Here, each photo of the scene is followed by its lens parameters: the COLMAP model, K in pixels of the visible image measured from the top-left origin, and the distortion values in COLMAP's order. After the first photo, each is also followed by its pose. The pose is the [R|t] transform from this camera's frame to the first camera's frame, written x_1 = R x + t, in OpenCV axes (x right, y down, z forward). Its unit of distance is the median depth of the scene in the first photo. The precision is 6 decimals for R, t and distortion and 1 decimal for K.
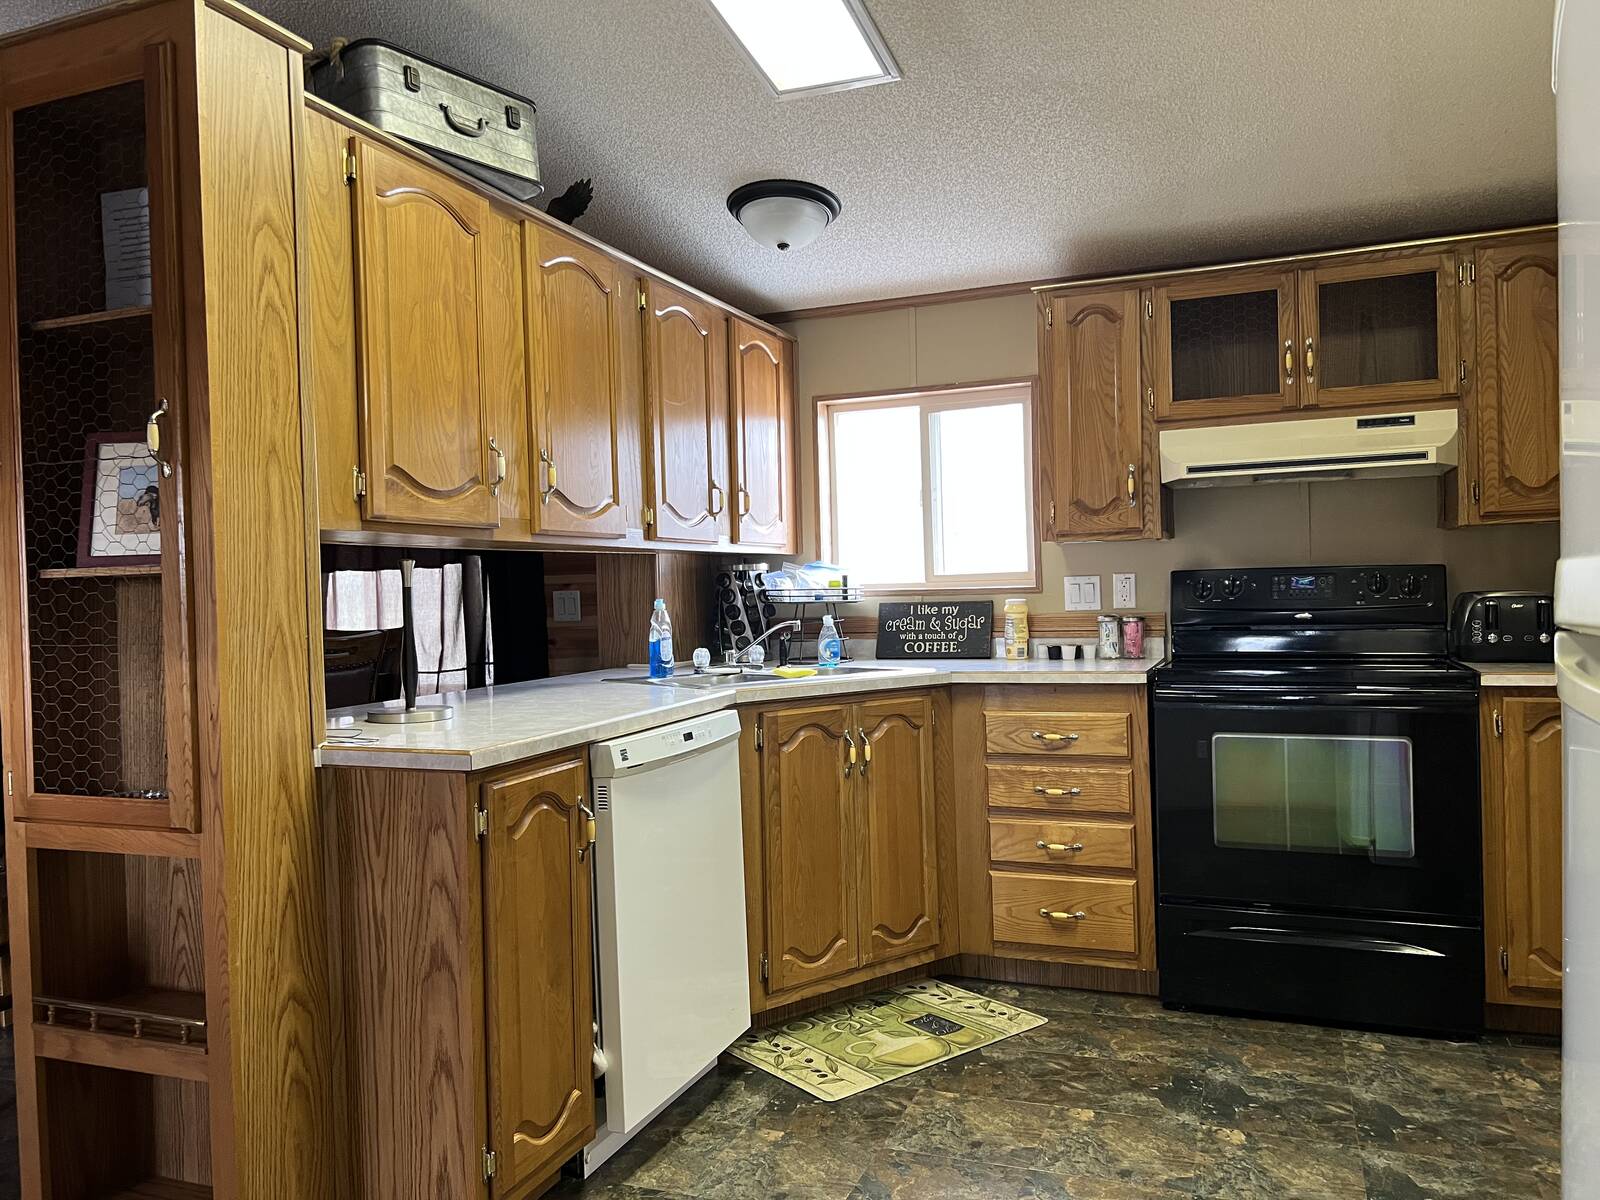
lens RADIAL K [[1195.1, 0, 800.0], [0, 1195.1, 600.0], [0, 0, 1]] dist [-0.004350, -0.001287]
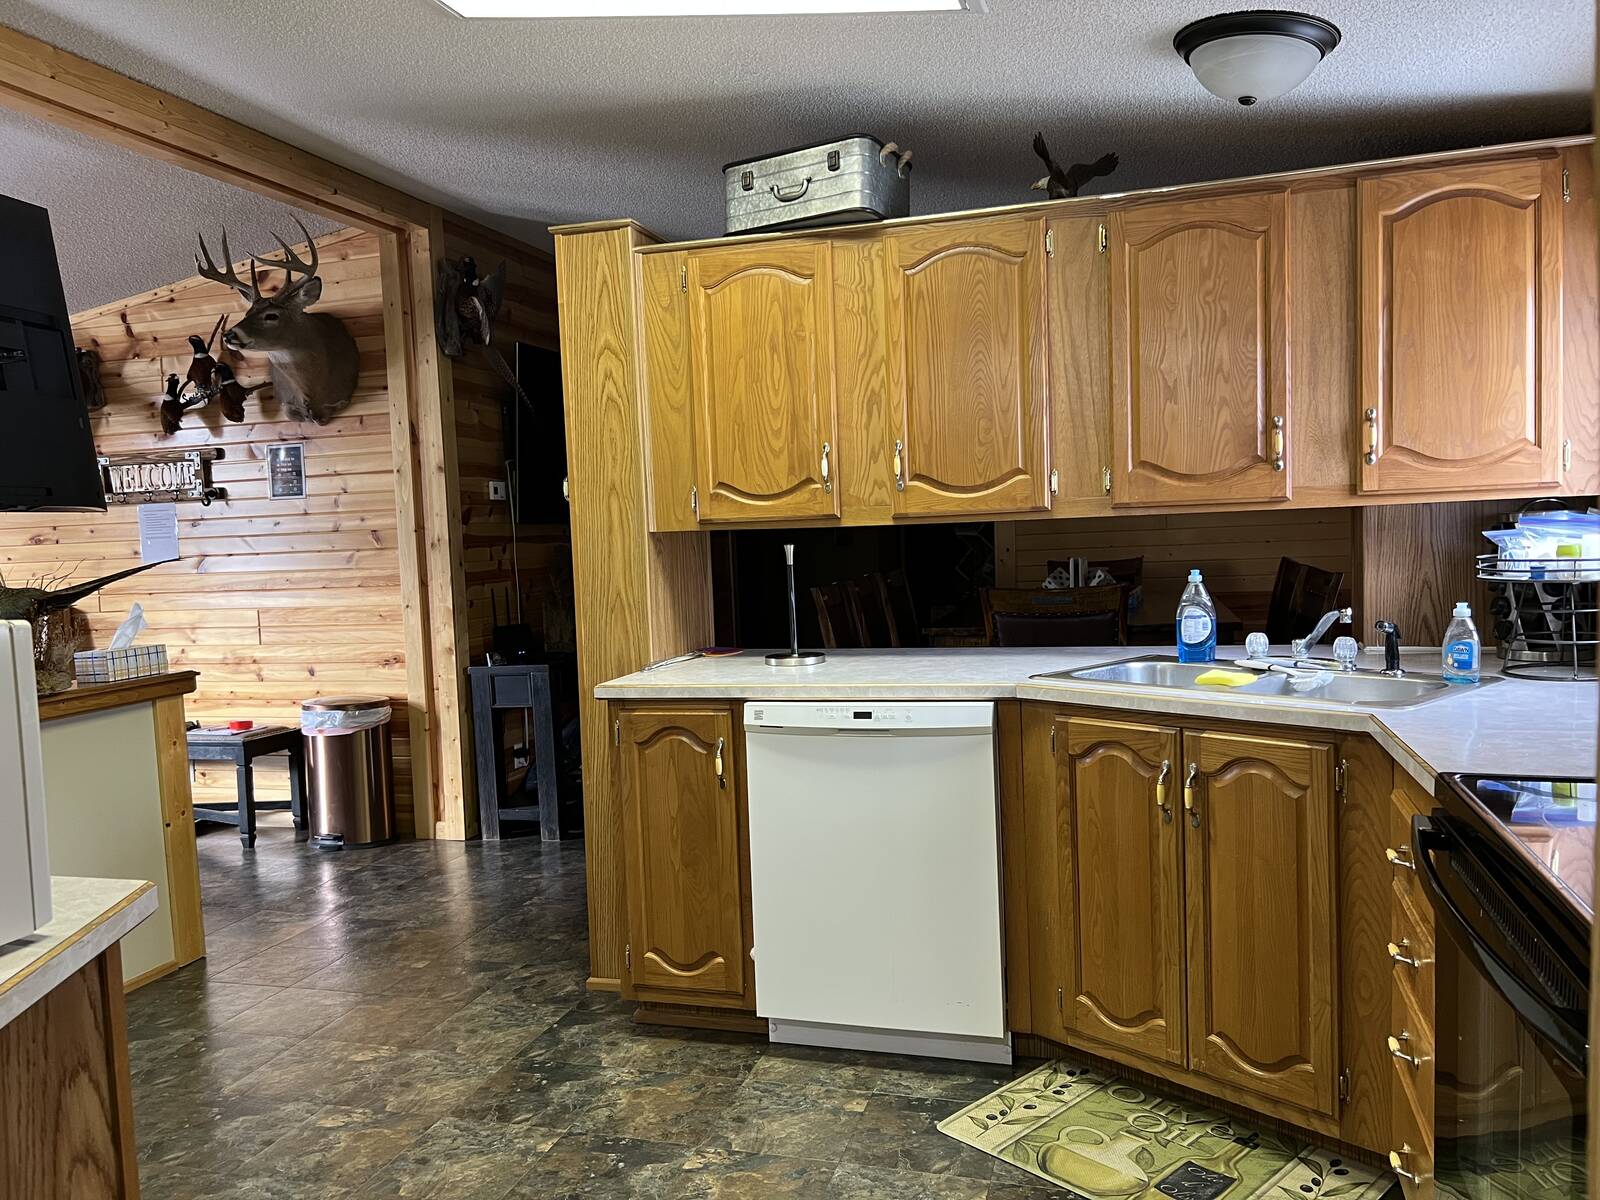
lens RADIAL K [[1206.8, 0, 806.3], [0, 1206.8, 613.9], [0, 0, 1]] dist [0.081320, -0.107278]
pose [[0.086131, 0.094786, -0.991765, 1.029016], [0.023635, 0.994989, 0.097146, -0.088450], [0.996003, -0.031807, 0.083459, 0.915311]]
